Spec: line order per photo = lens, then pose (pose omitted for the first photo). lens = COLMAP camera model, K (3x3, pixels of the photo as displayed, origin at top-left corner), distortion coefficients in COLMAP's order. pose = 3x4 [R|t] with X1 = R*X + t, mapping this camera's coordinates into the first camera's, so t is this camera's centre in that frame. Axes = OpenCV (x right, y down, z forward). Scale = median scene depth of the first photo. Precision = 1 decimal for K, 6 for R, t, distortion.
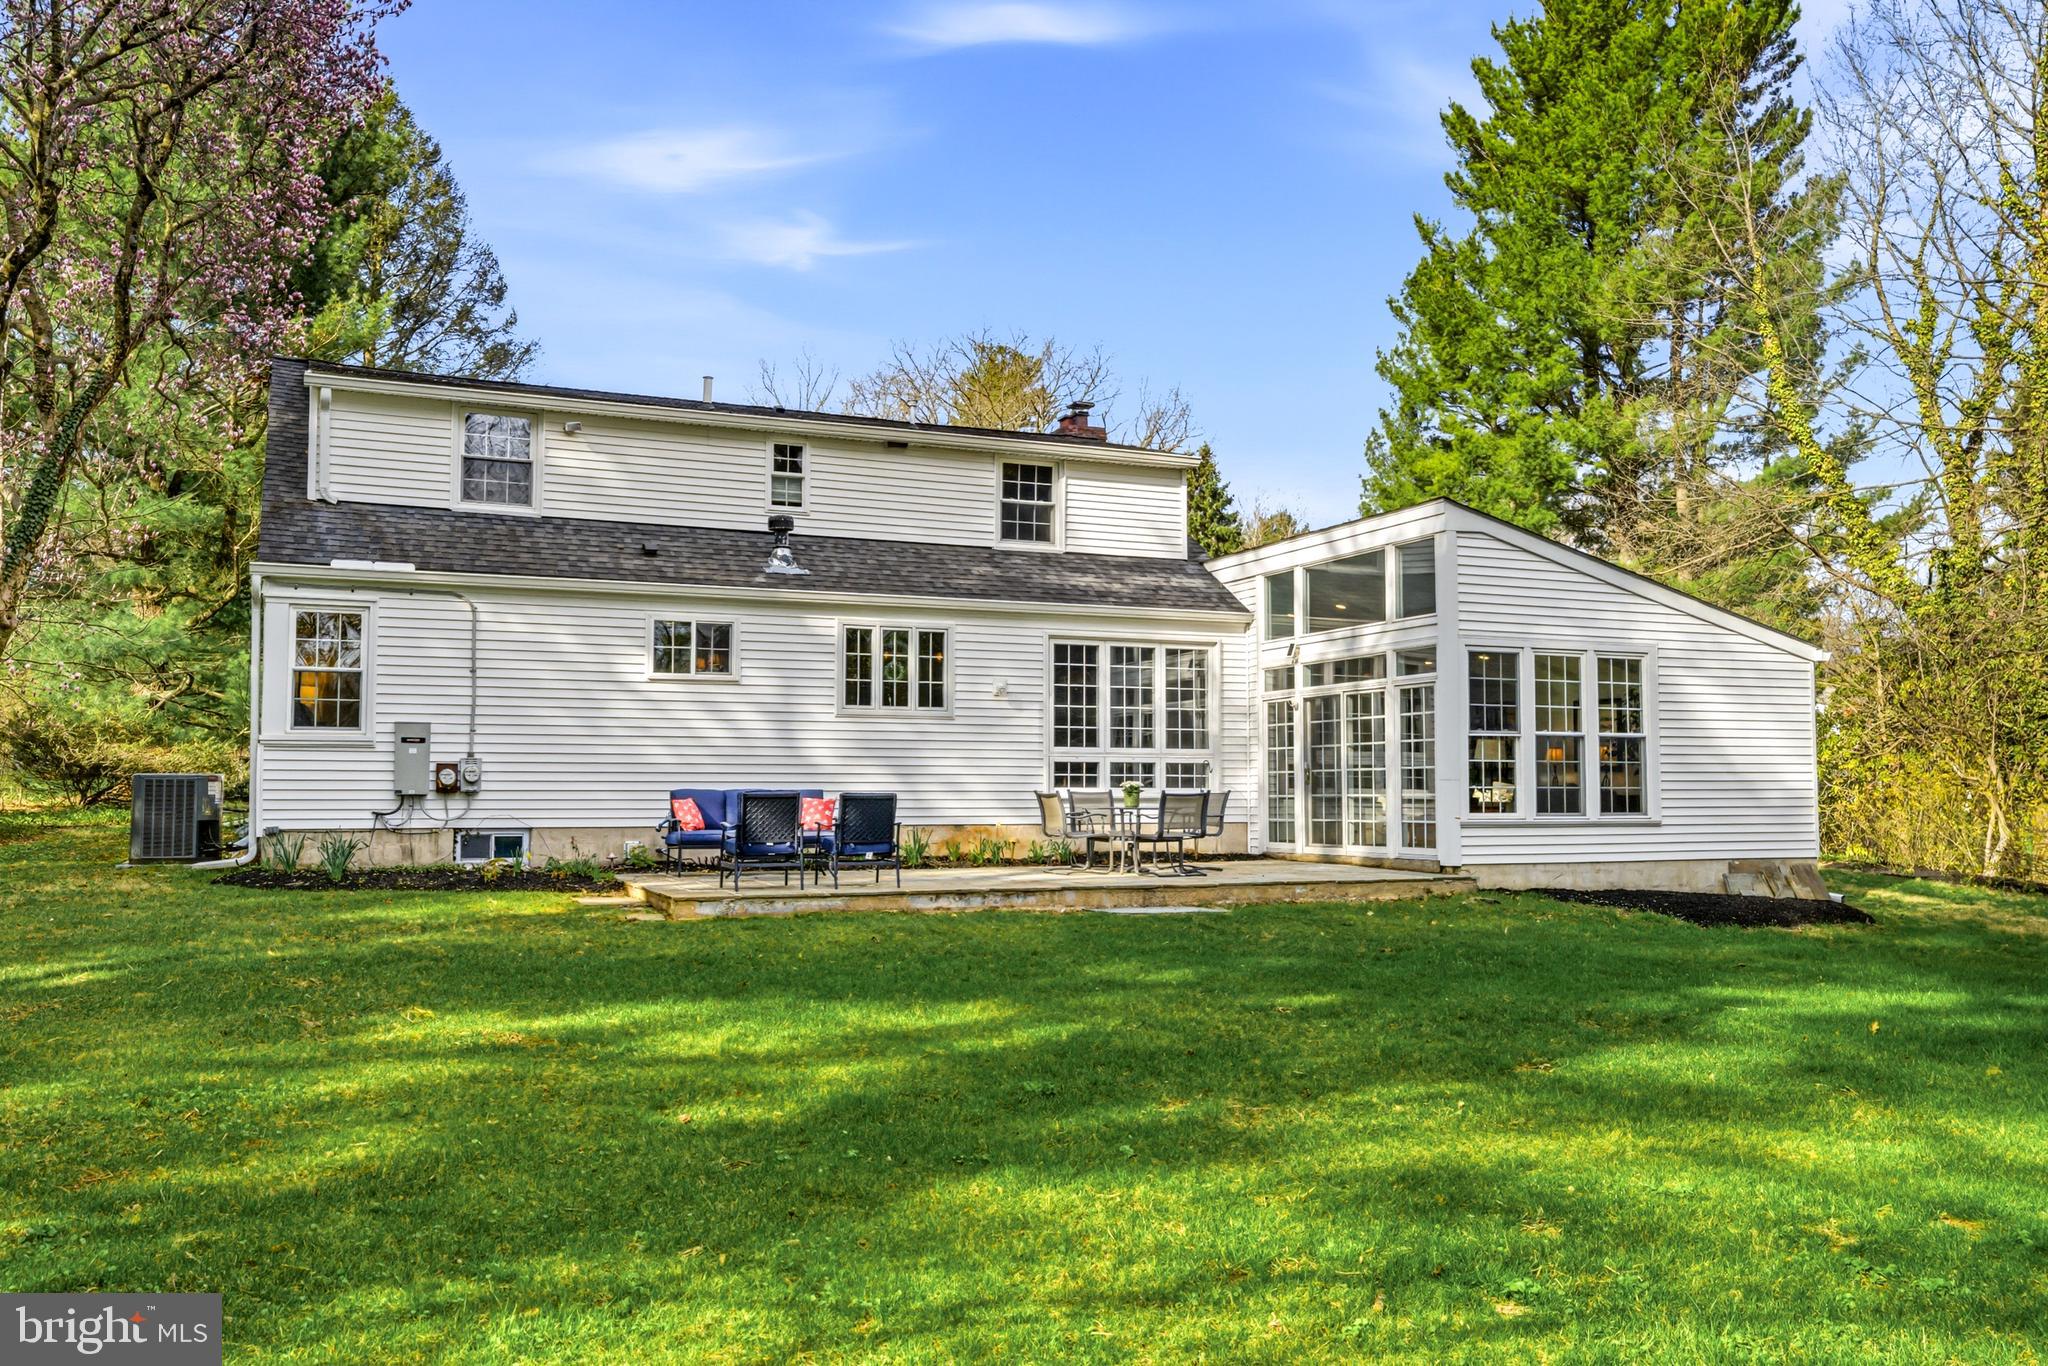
lens RADIAL K [[1690.8, 0, 1039.1], [0, 1690.8, 685.3], [0, 0, 1]] dist [0.010027, -0.003844]
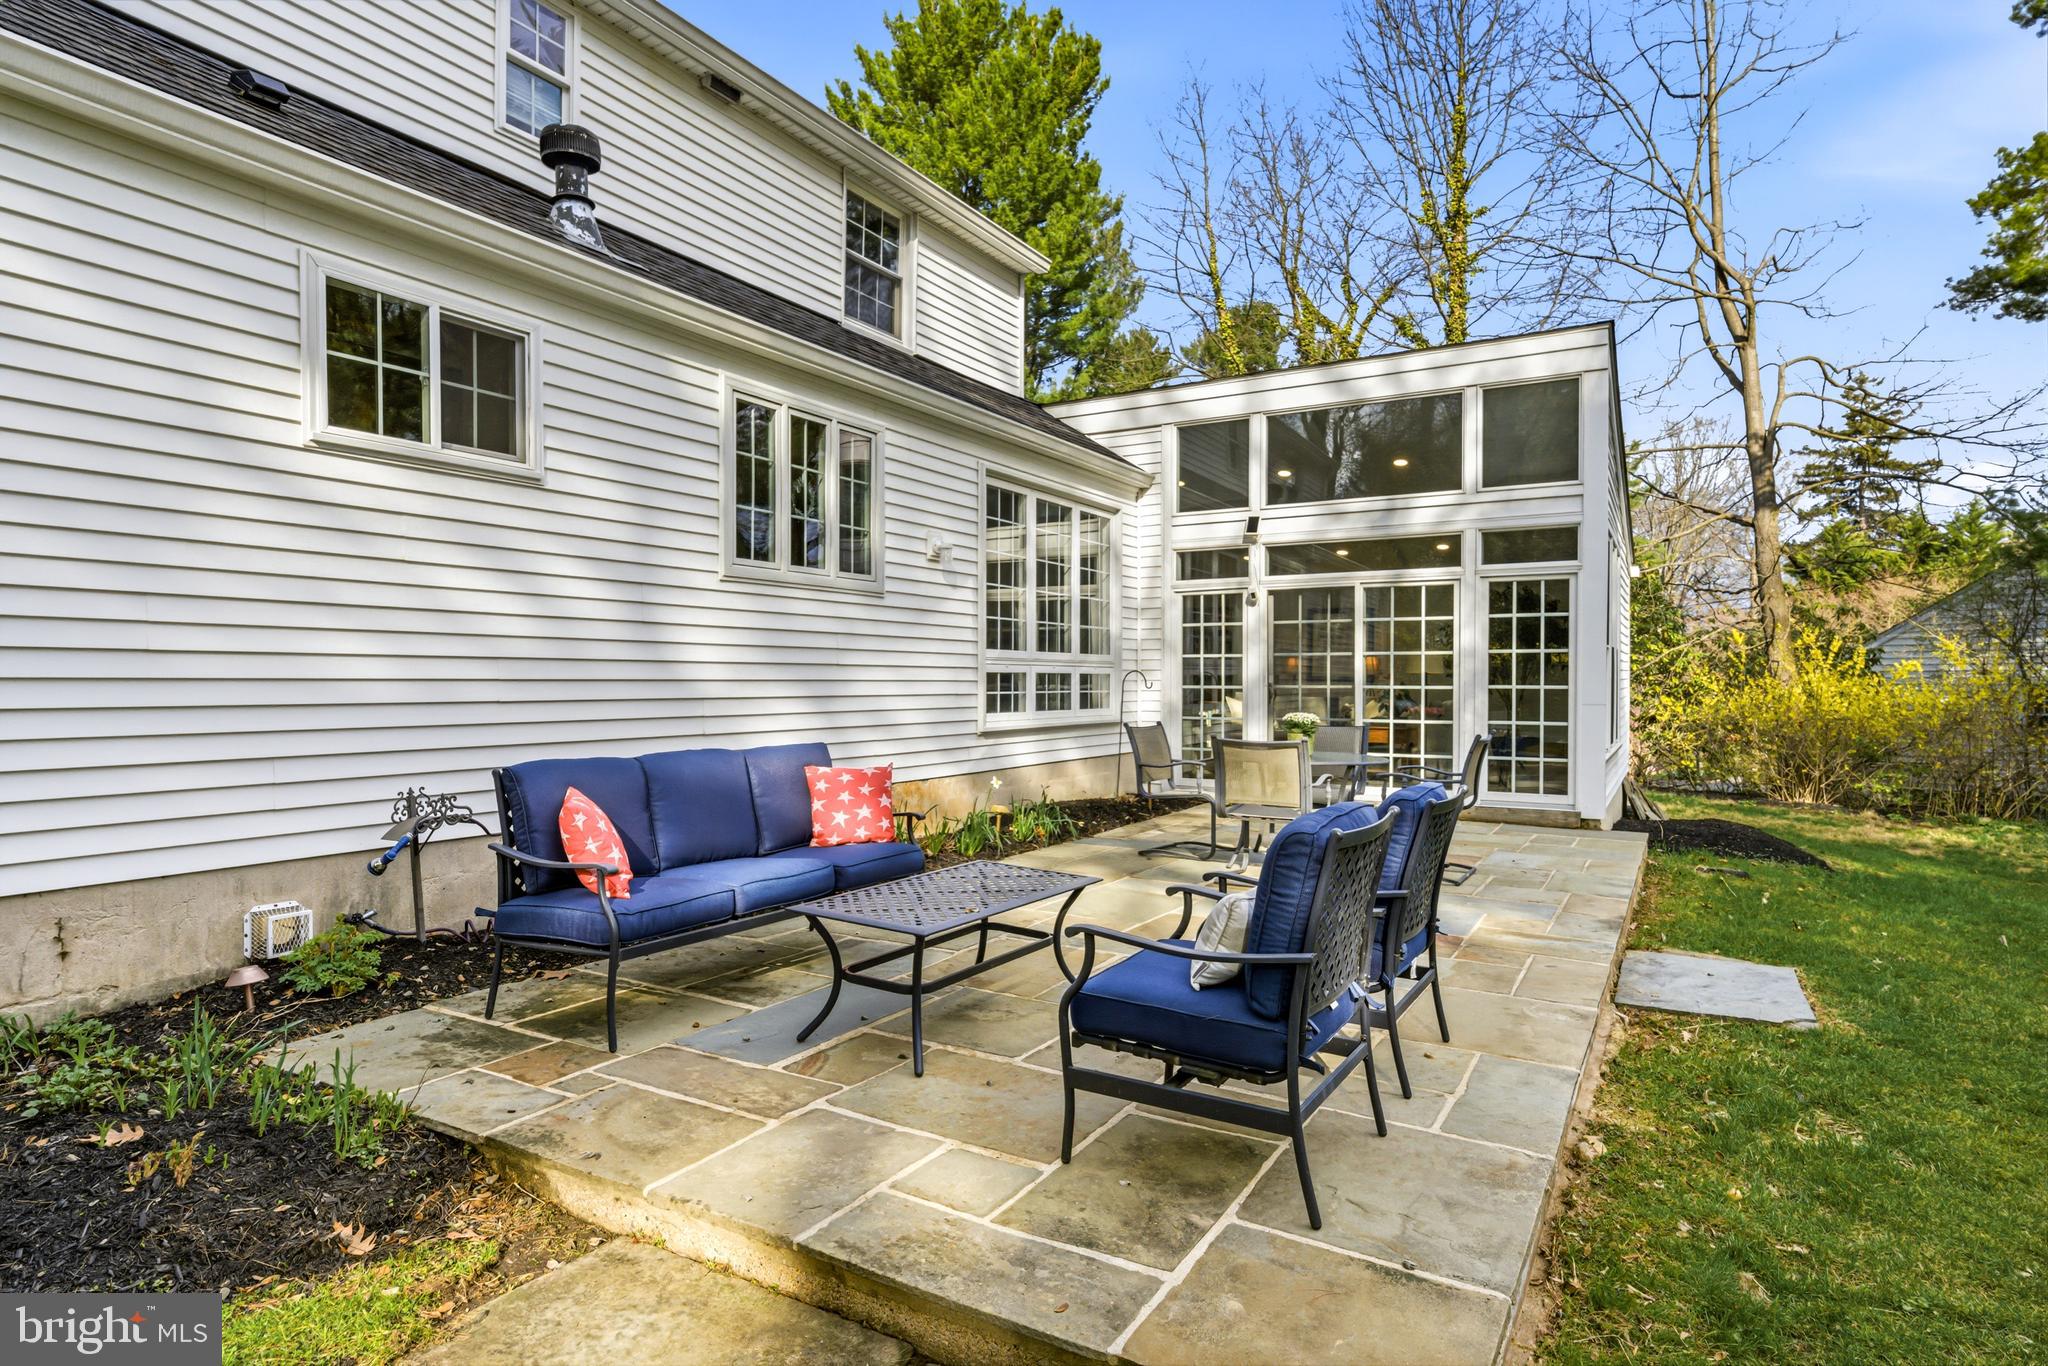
lens RADIAL K [[1124.1, 0, 1022.4], [0, 1124.1, 696.3], [0, 0, 1]] dist [0.012559, 0.001823]
pose [[0.816865, -0.006137, 0.576796, -0.228839], [-0.043166, 0.996489, 0.071735, 0.024020], [-0.575211, -0.083496, 0.813732, 0.668099]]
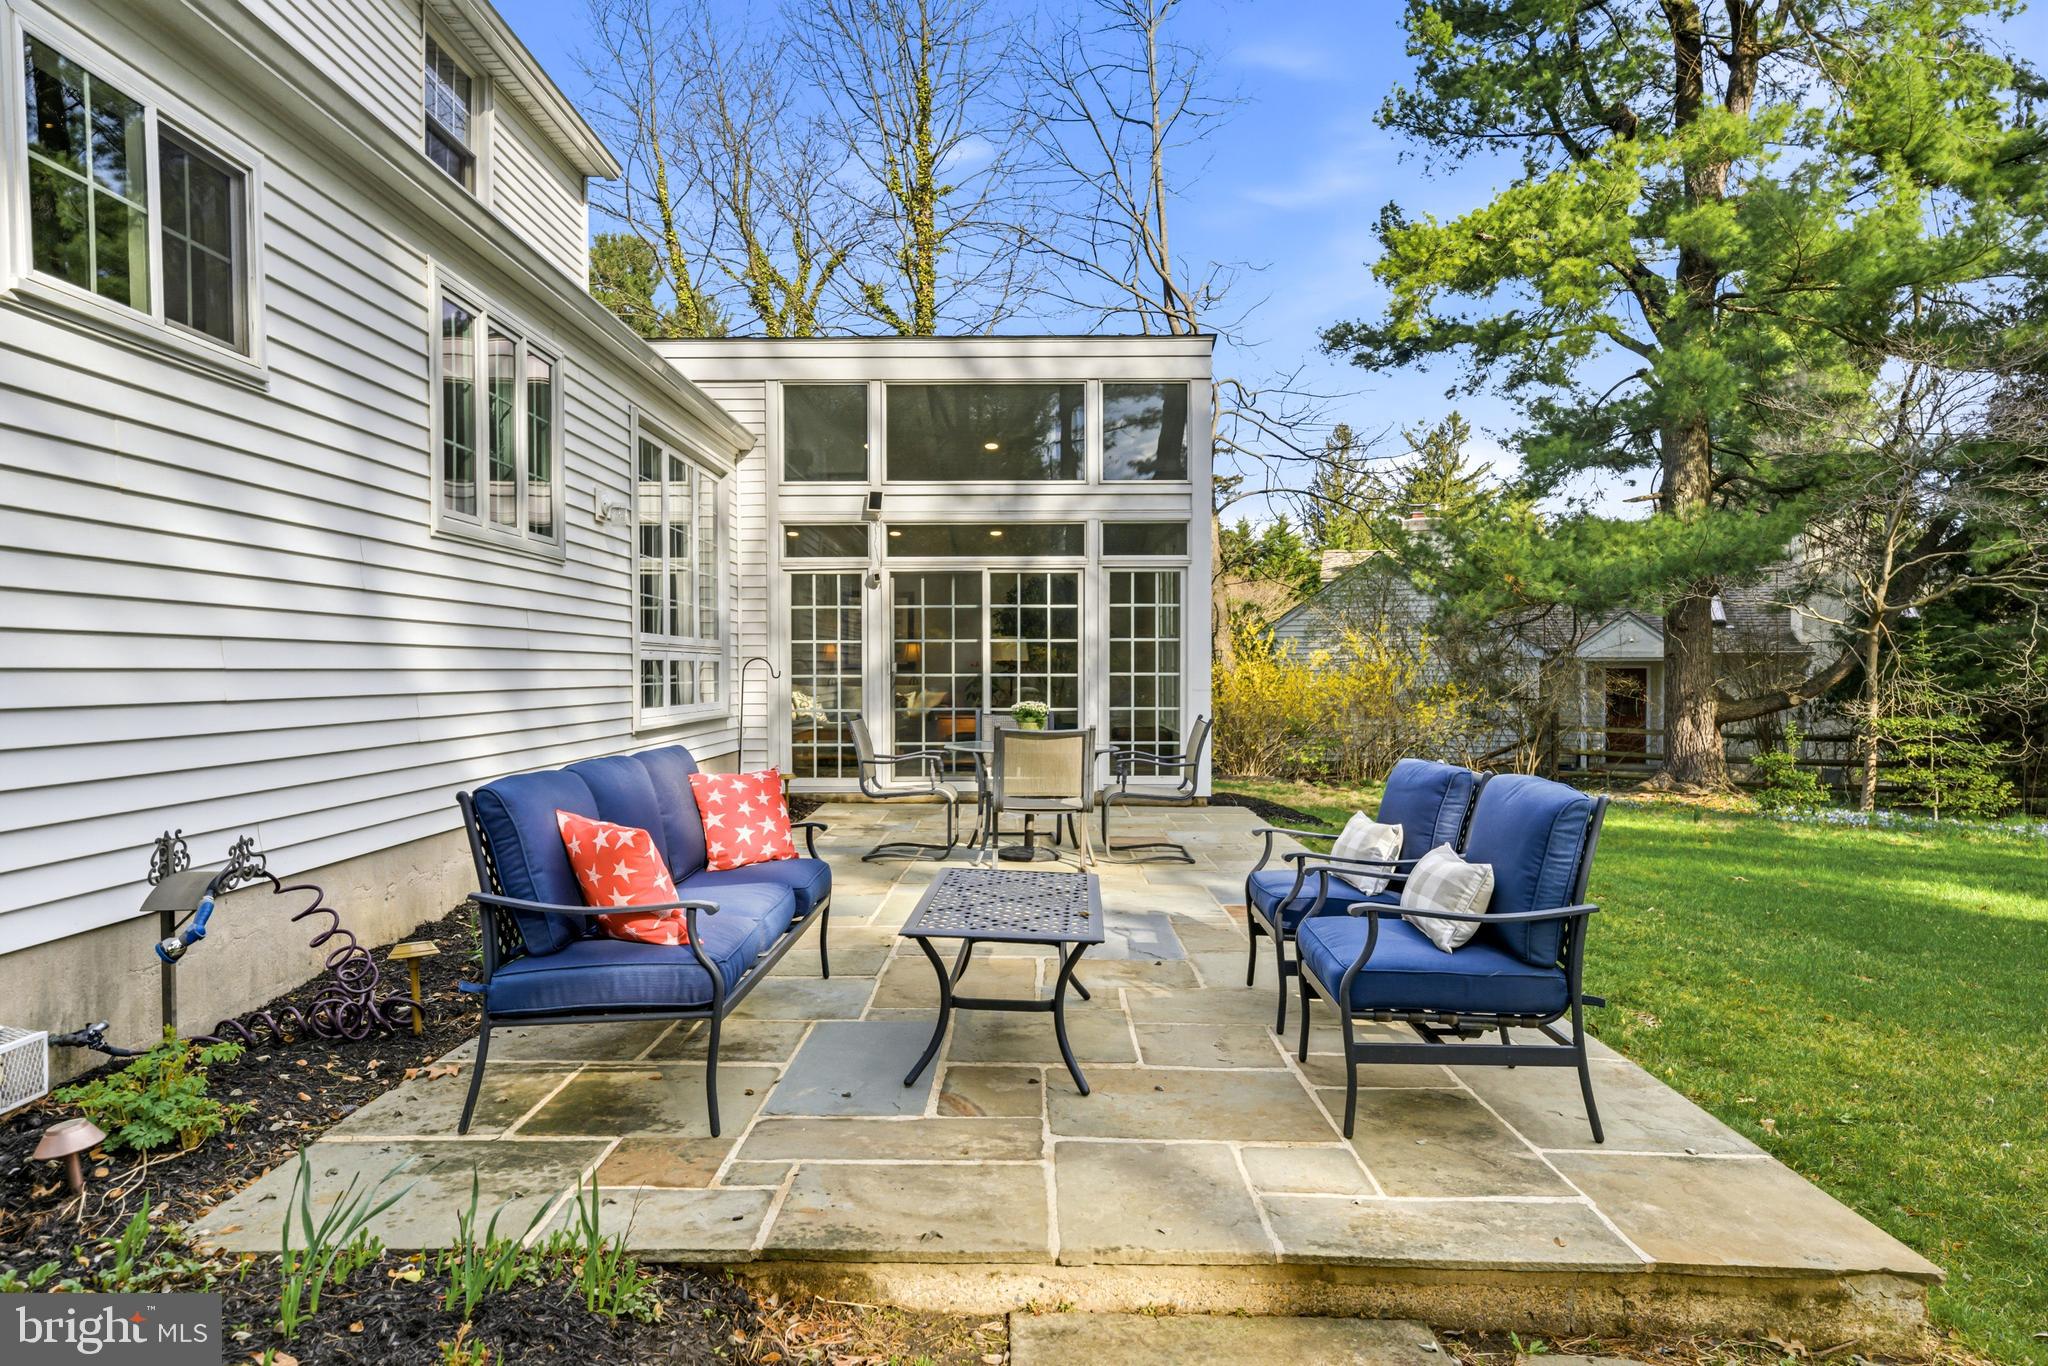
lens RADIAL K [[1258.0, 0, 1017.9], [0, 1258.0, 695.9], [0, 0, 1]] dist [0.021212, 0.007666]
pose [[0.417726, -0.019373, 0.908366, -0.306619], [-0.062648, 0.996779, 0.050068, 0.030112], [-0.906410, -0.077822, 0.415167, 0.749812]]
